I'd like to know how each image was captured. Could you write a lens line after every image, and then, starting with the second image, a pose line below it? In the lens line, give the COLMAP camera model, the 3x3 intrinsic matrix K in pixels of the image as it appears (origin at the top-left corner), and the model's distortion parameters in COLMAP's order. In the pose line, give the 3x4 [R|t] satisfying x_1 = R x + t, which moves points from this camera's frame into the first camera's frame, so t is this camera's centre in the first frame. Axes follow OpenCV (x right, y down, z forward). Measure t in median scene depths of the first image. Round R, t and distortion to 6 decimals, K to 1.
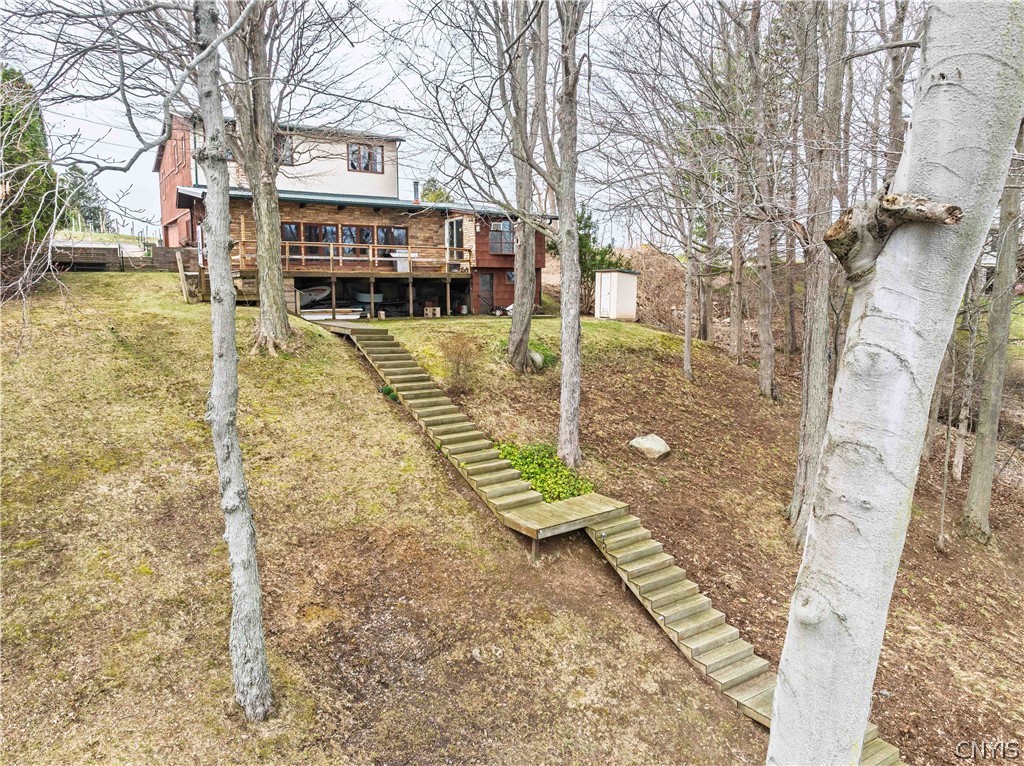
lens RADIAL K [[723.0, 0, 515.0], [0, 723.0, 387.4], [0, 0, 1]] dist [-0.035933, 0.020200]
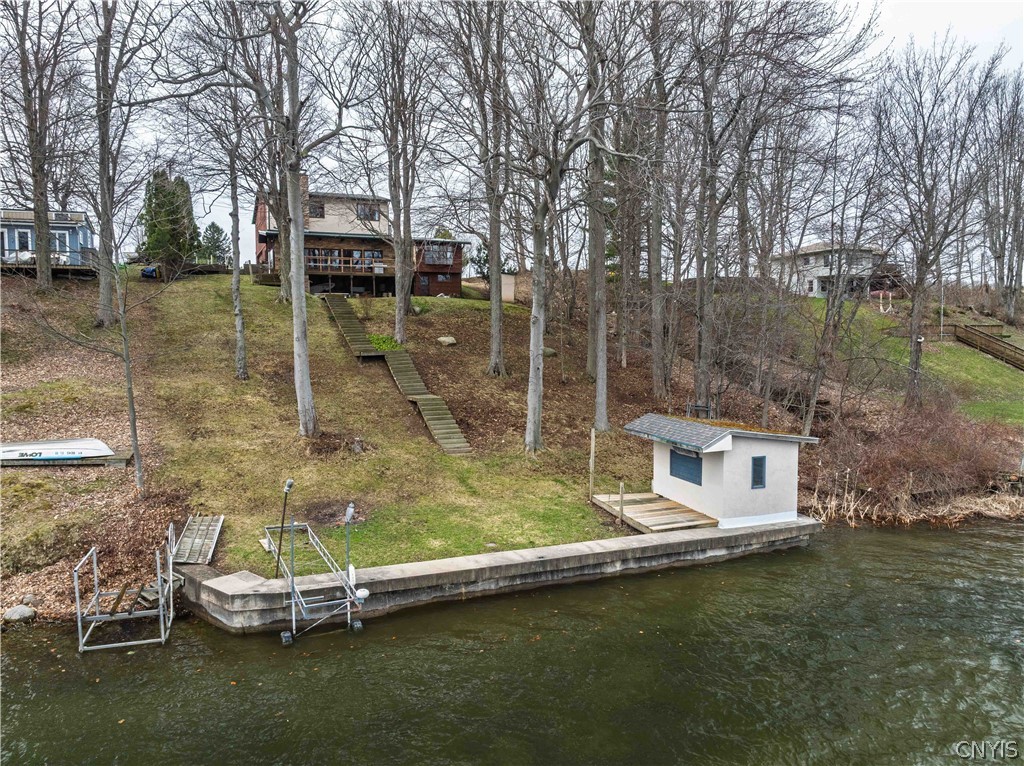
lens RADIAL K [[723.0, 0, 516.5], [0, 723.0, 385.9], [0, 0, 1]] dist [-0.035933, 0.020200]
pose [[0.989114, 0.004667, -0.147074, 0.446145], [-0.014327, 0.997802, -0.064696, 0.220751], [0.146449, 0.066099, 0.987007, -0.677123]]
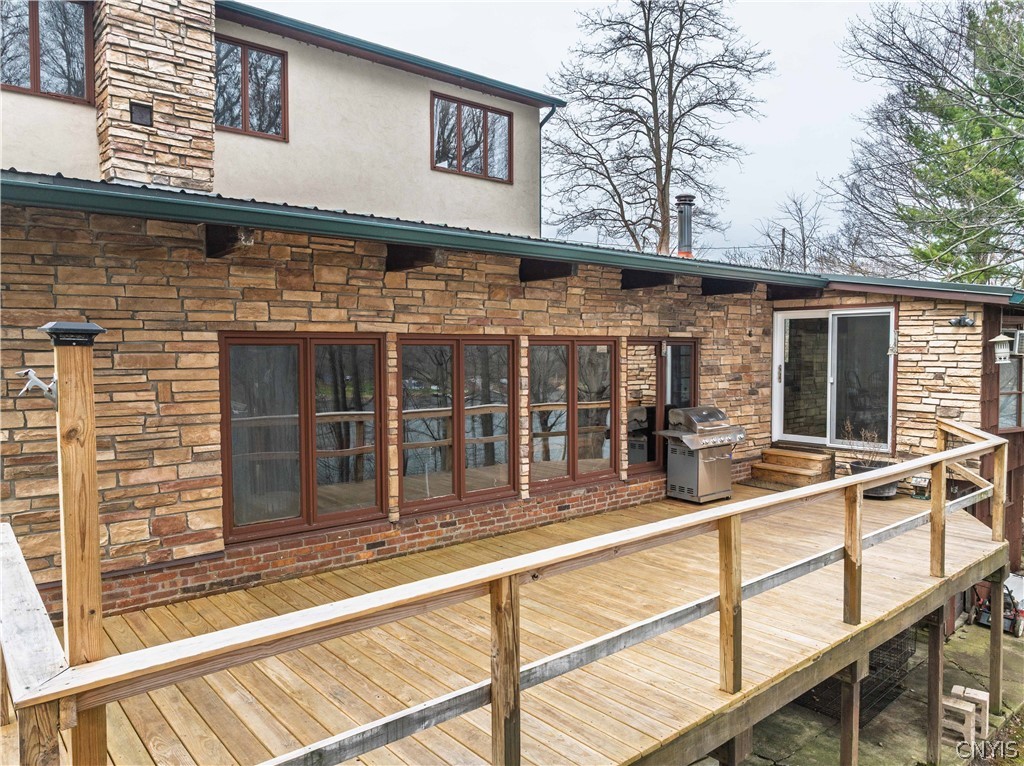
lens RADIAL K [[723.0, 0, 515.3], [0, 723.0, 383.0], [0, 0, 1]] dist [-0.035933, 0.020200]
pose [[0.990133, -0.005379, 0.140030, -0.274853], [0.017489, 0.996193, -0.085400, -0.183859], [-0.139037, 0.087007, 0.986458, 0.734261]]
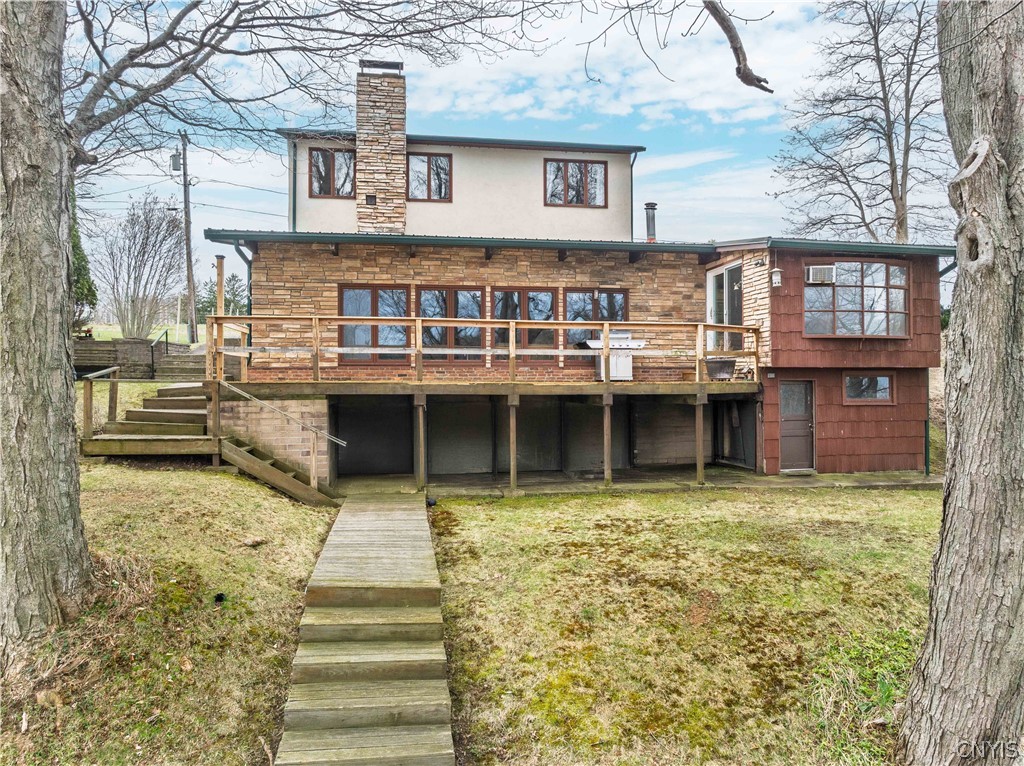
lens RADIAL K [[723.0, 0, 512.2], [0, 723.0, 382.5], [0, 0, 1]] dist [-0.035933, 0.020200]
pose [[0.916832, -0.000060, -0.399273, -0.023842], [-0.054090, 0.990763, -0.124354, -0.094211], [0.395593, 0.135608, 0.908359, 0.539014]]
